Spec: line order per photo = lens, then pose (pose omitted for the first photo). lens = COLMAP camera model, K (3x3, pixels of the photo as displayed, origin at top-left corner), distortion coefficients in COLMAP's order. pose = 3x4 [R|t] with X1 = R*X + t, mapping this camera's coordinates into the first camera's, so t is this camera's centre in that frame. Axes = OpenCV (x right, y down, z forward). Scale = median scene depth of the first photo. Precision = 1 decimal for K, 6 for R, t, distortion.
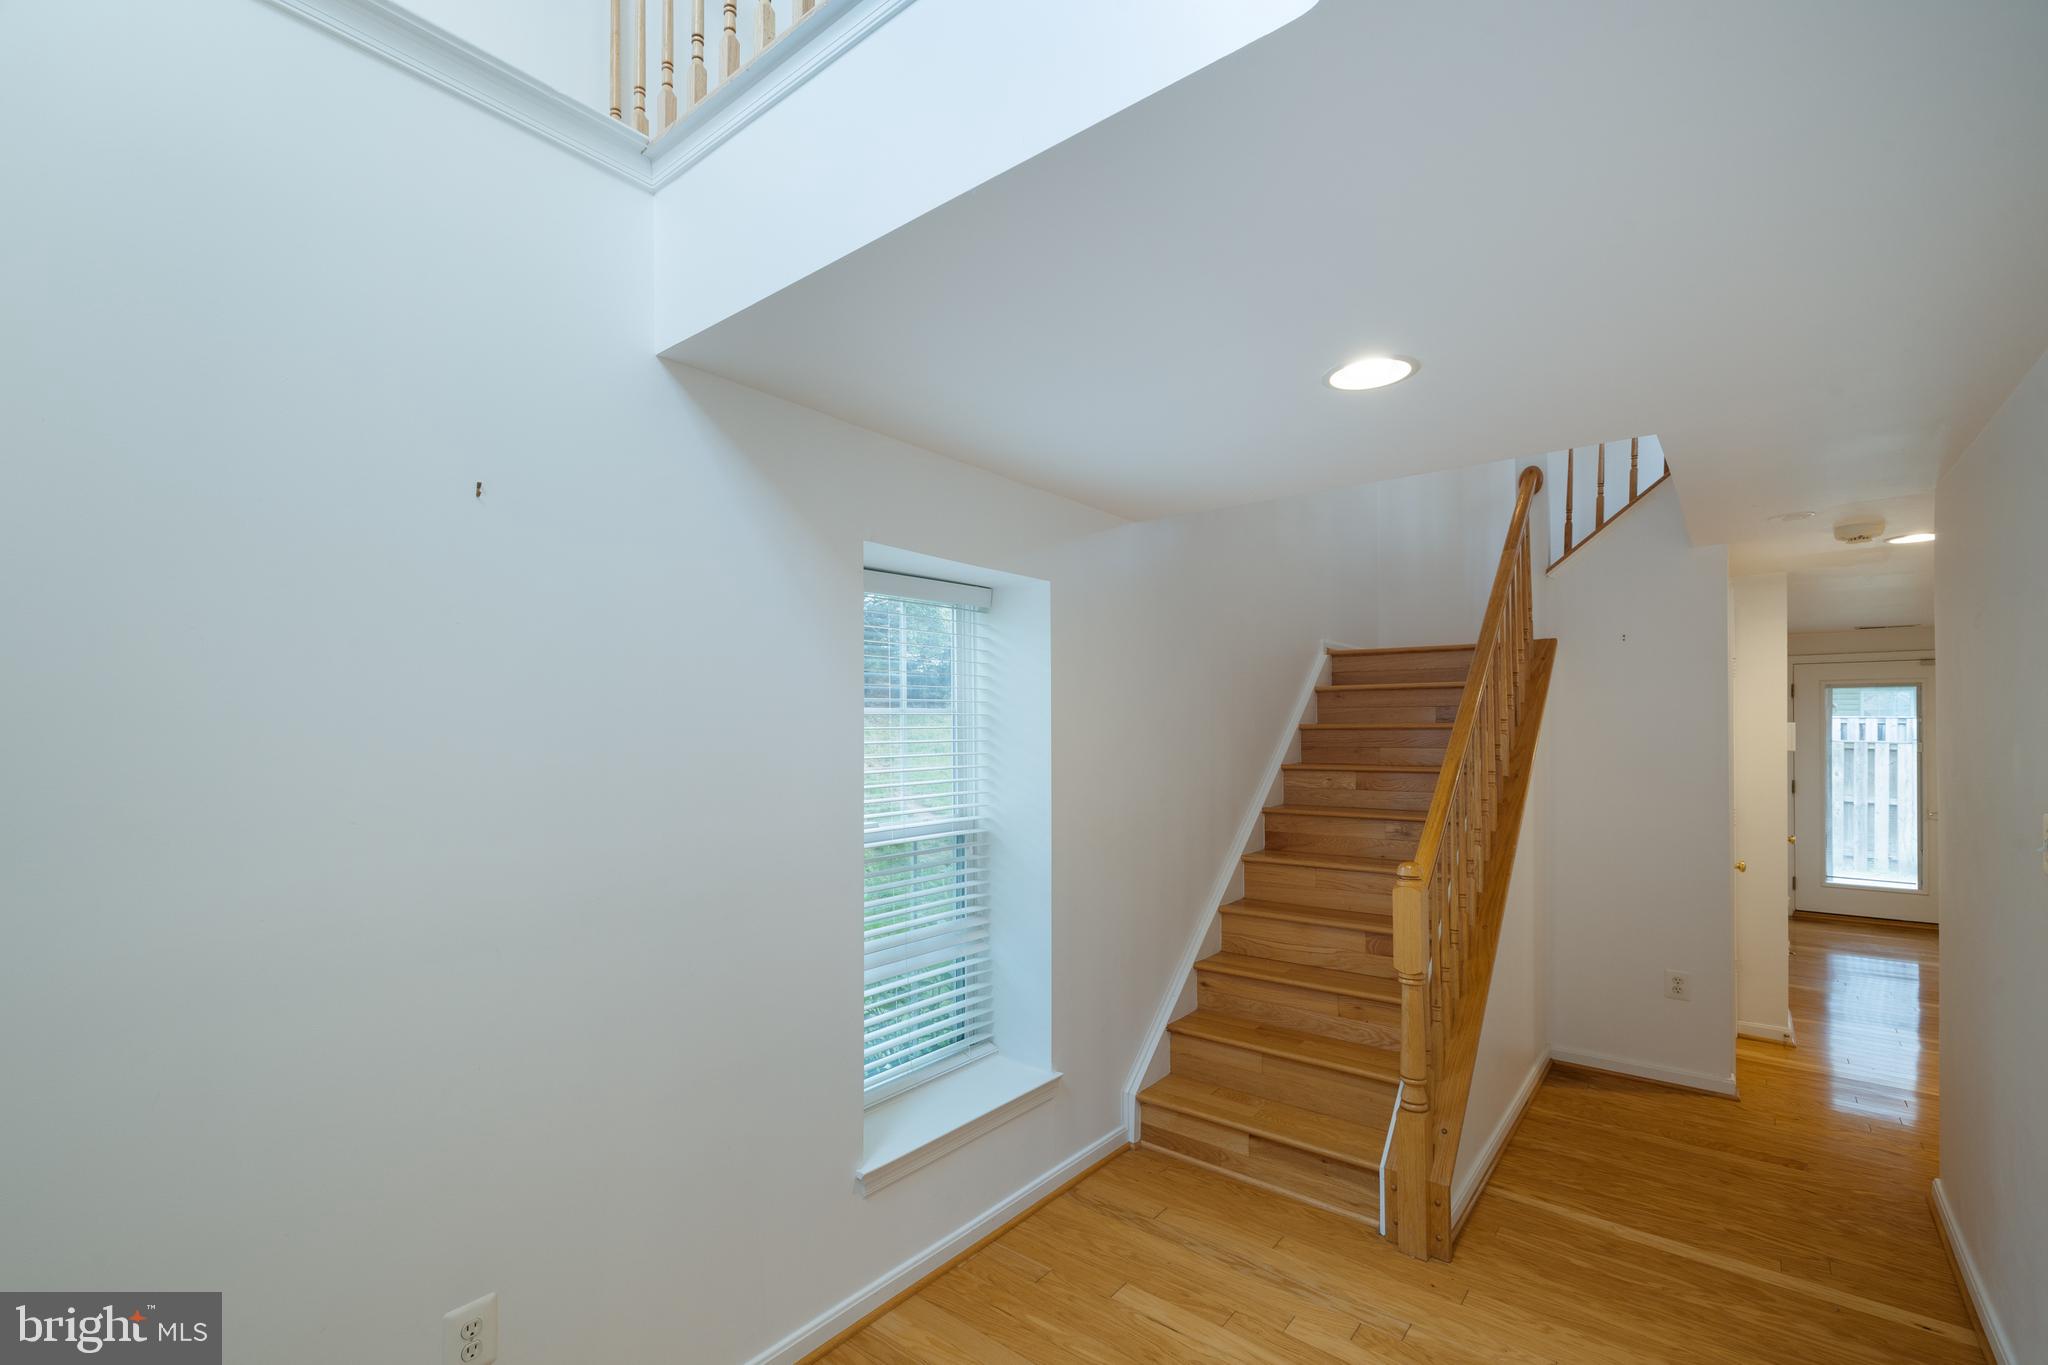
lens RADIAL K [[852.9, 0, 1023.0], [0, 852.9, 733.7], [0, 0, 1]] dist [-0.000194, 0.000258]
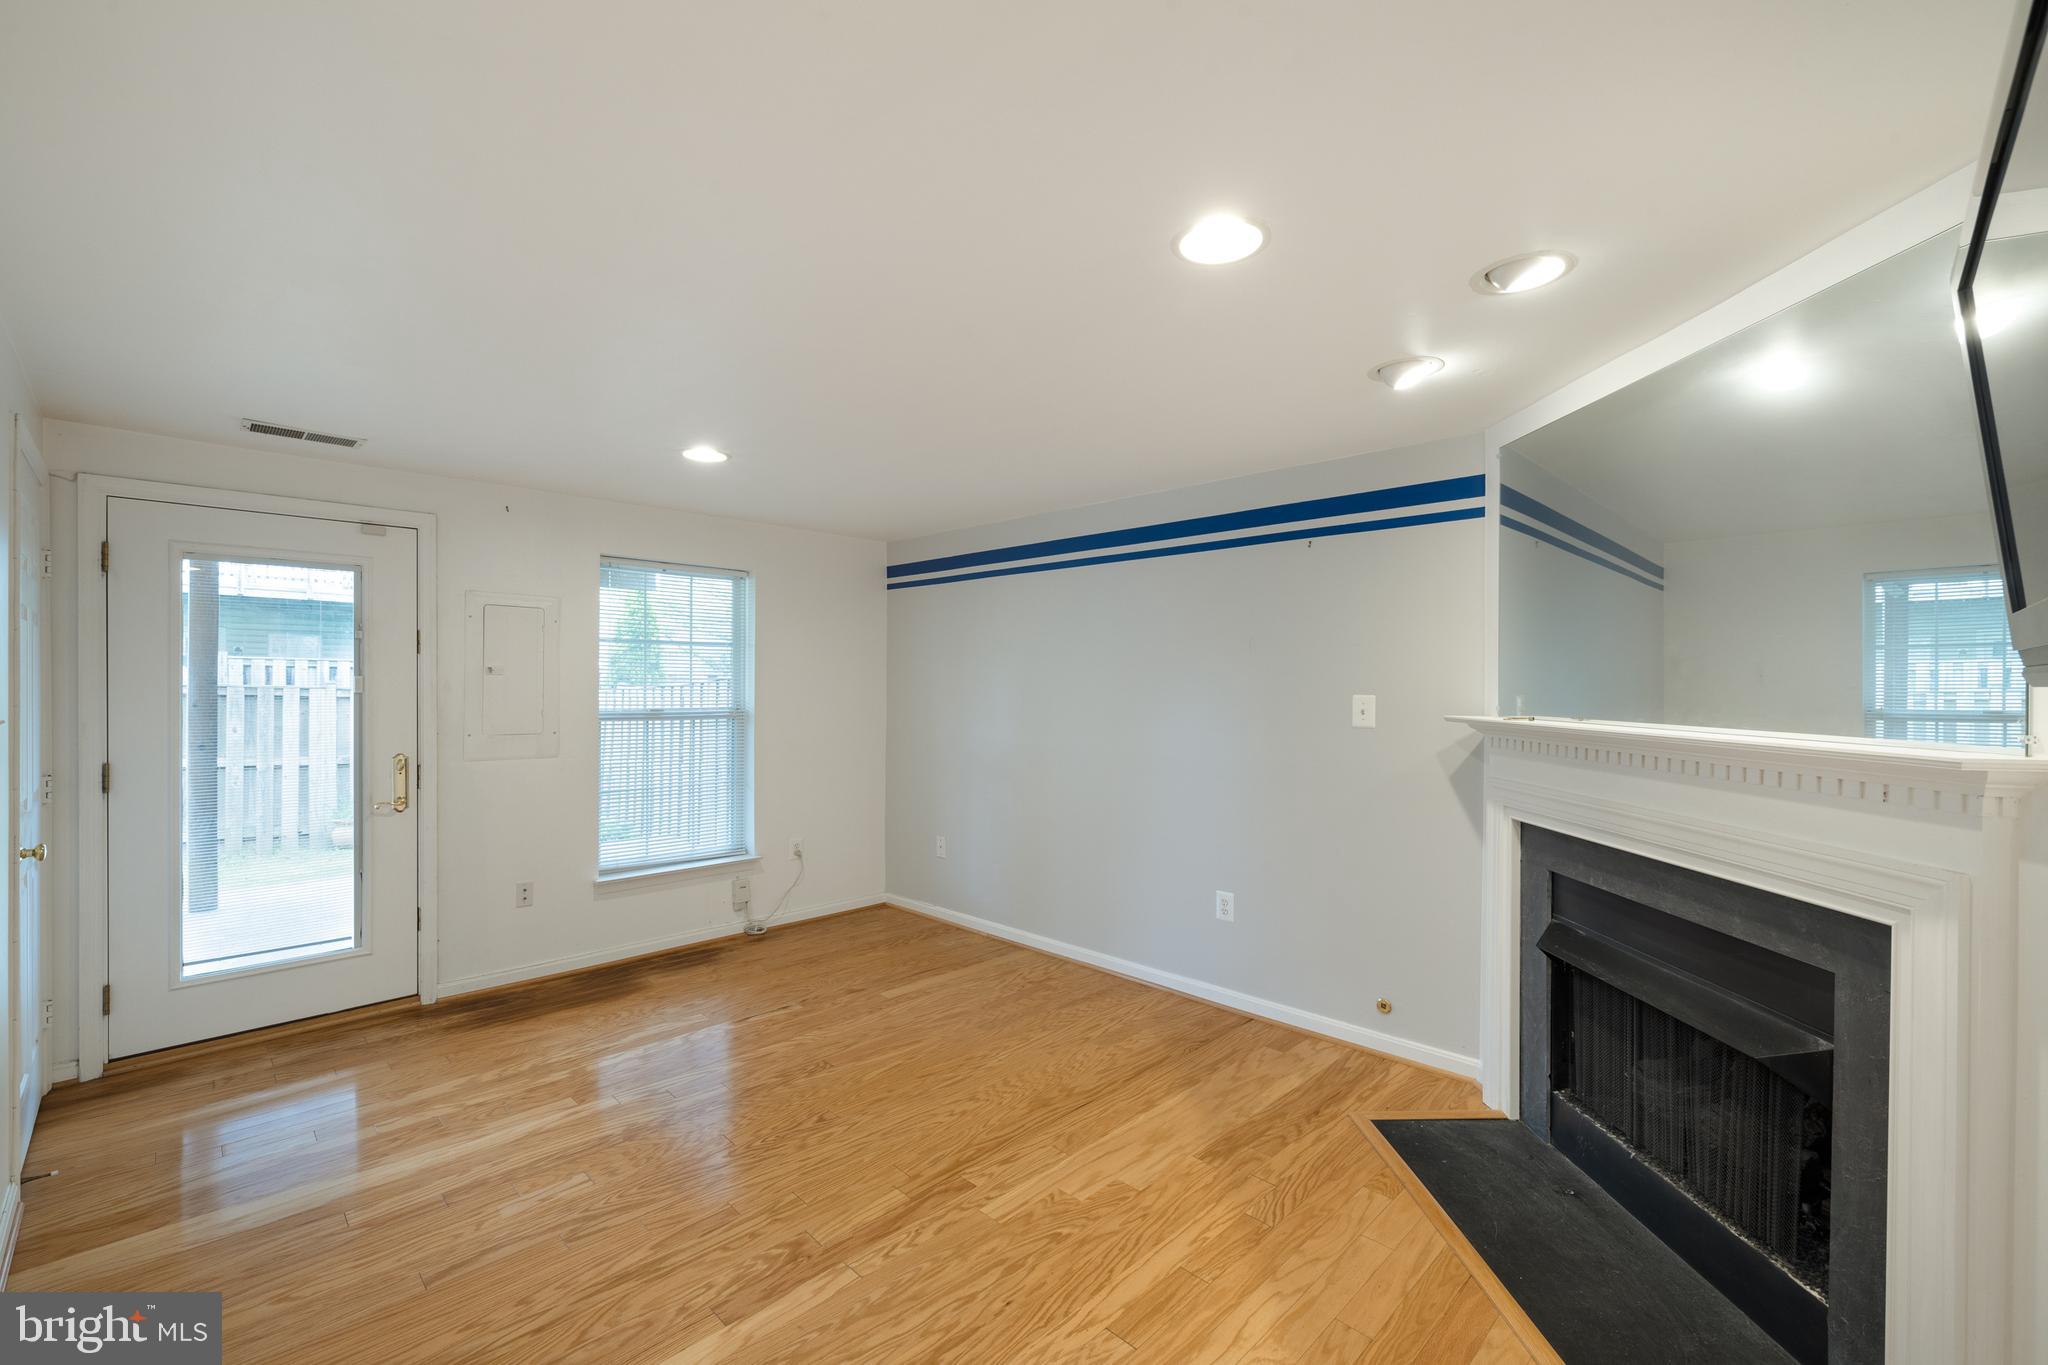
lens RADIAL K [[852.9, 0, 1032.0], [0, 852.9, 679.4], [0, 0, 1]] dist [-0.000194, 0.000258]
pose [[0.065927, 0.006078, 0.997806, 0.259844], [-0.000078, 0.999981, -0.006086, 0.007830], [-0.997824, 0.000323, 0.065927, 0.259134]]
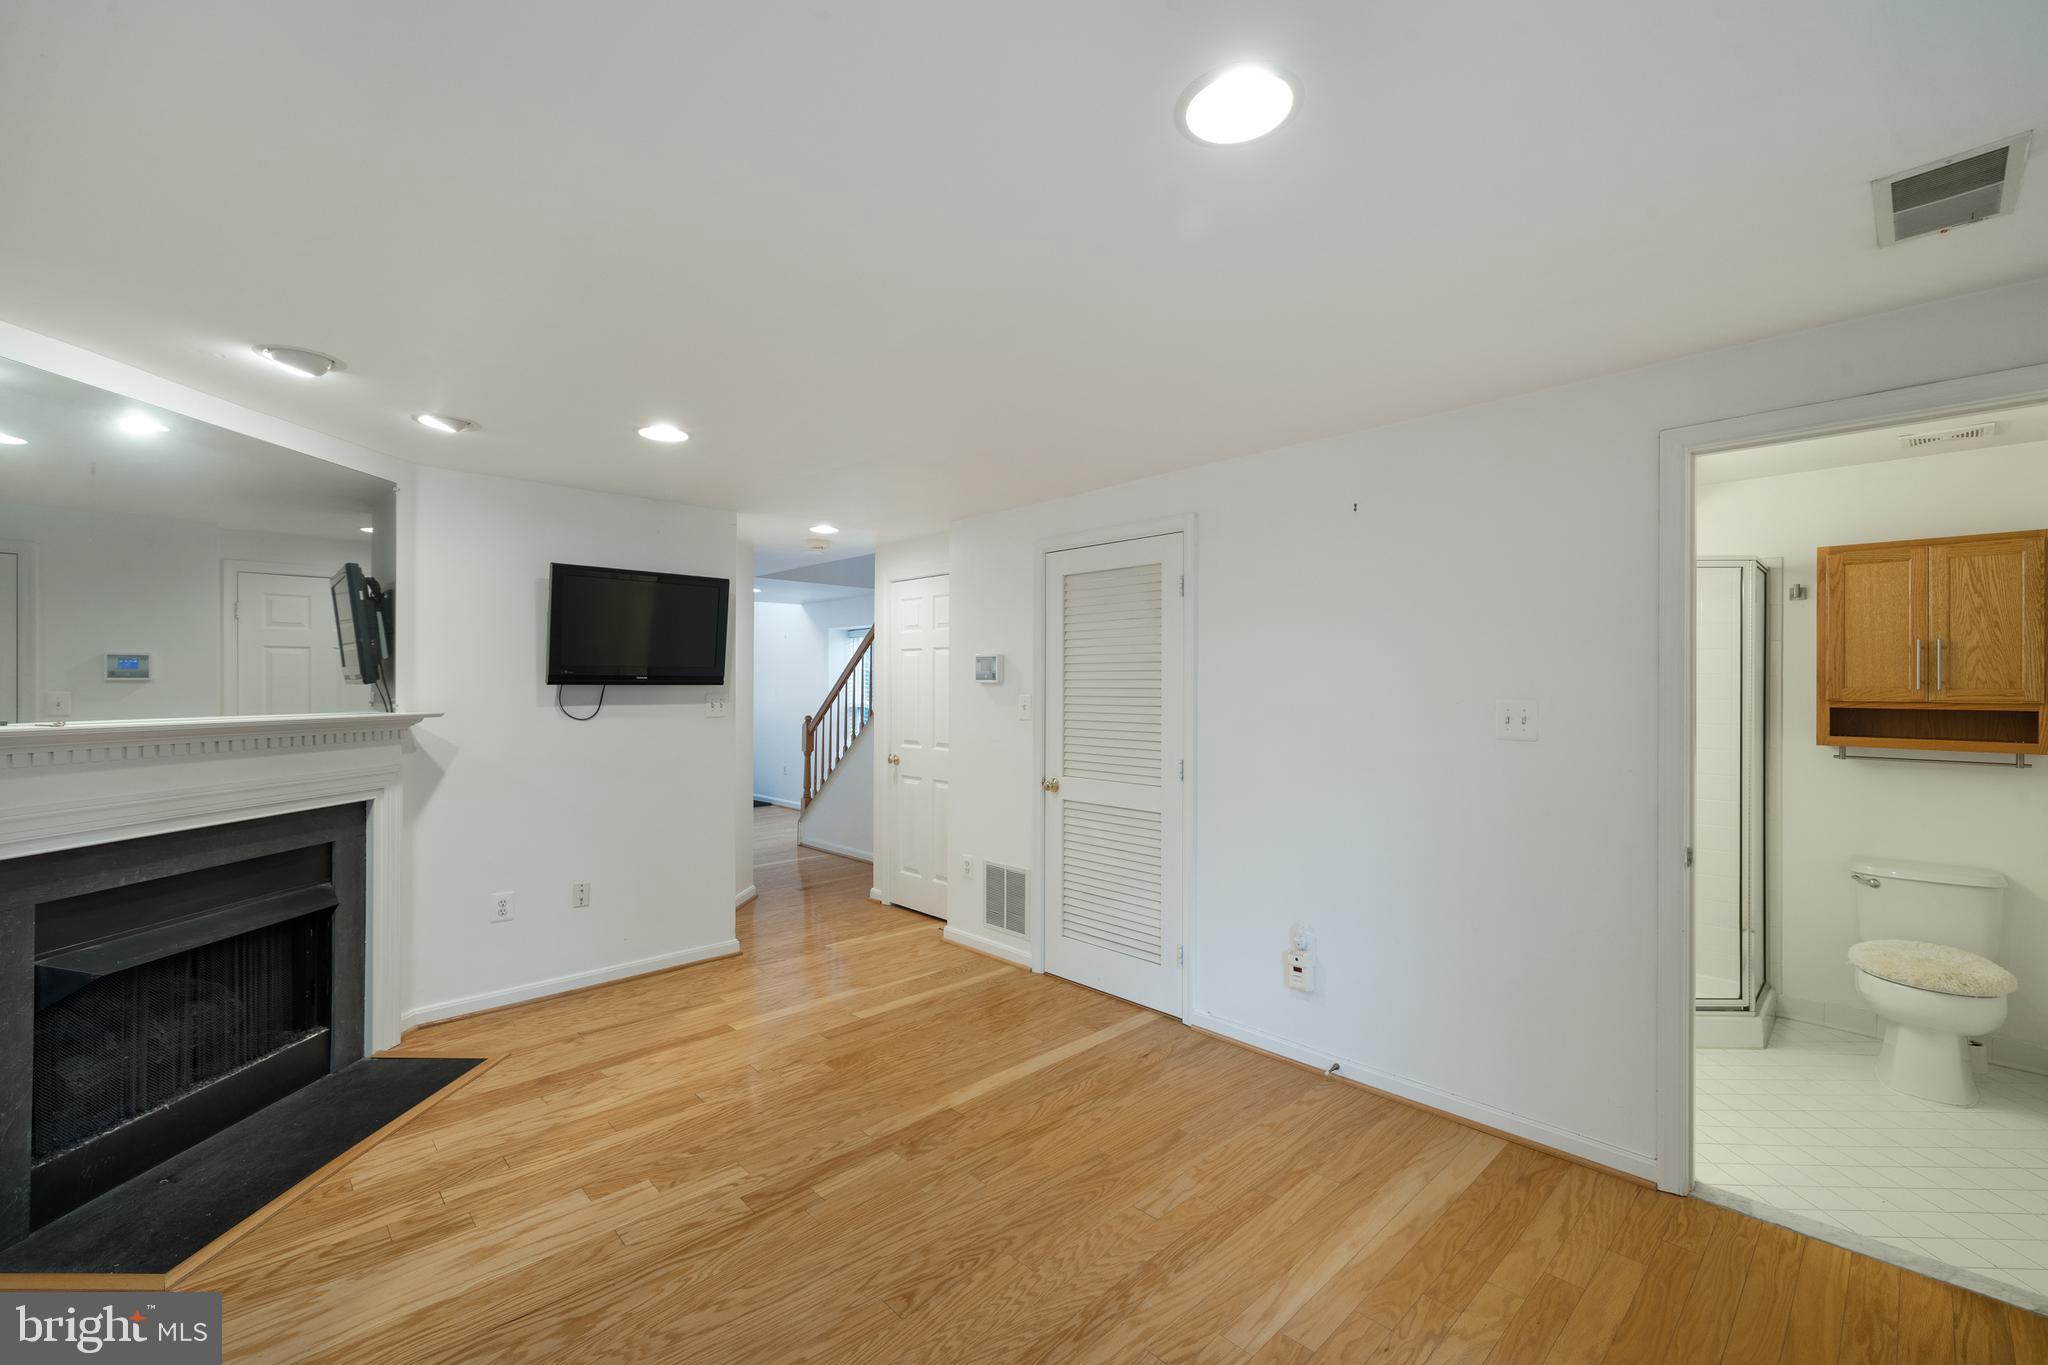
lens RADIAL K [[852.9, 0, 1029.6], [0, 852.9, 689.3], [0, 0, 1]] dist [-0.000194, 0.000258]
pose [[-0.094106, 0.002912, -0.995558, 0.587476], [-0.004320, 0.999985, 0.003333, 0.007960], [0.995553, 0.004615, -0.094092, 0.352241]]
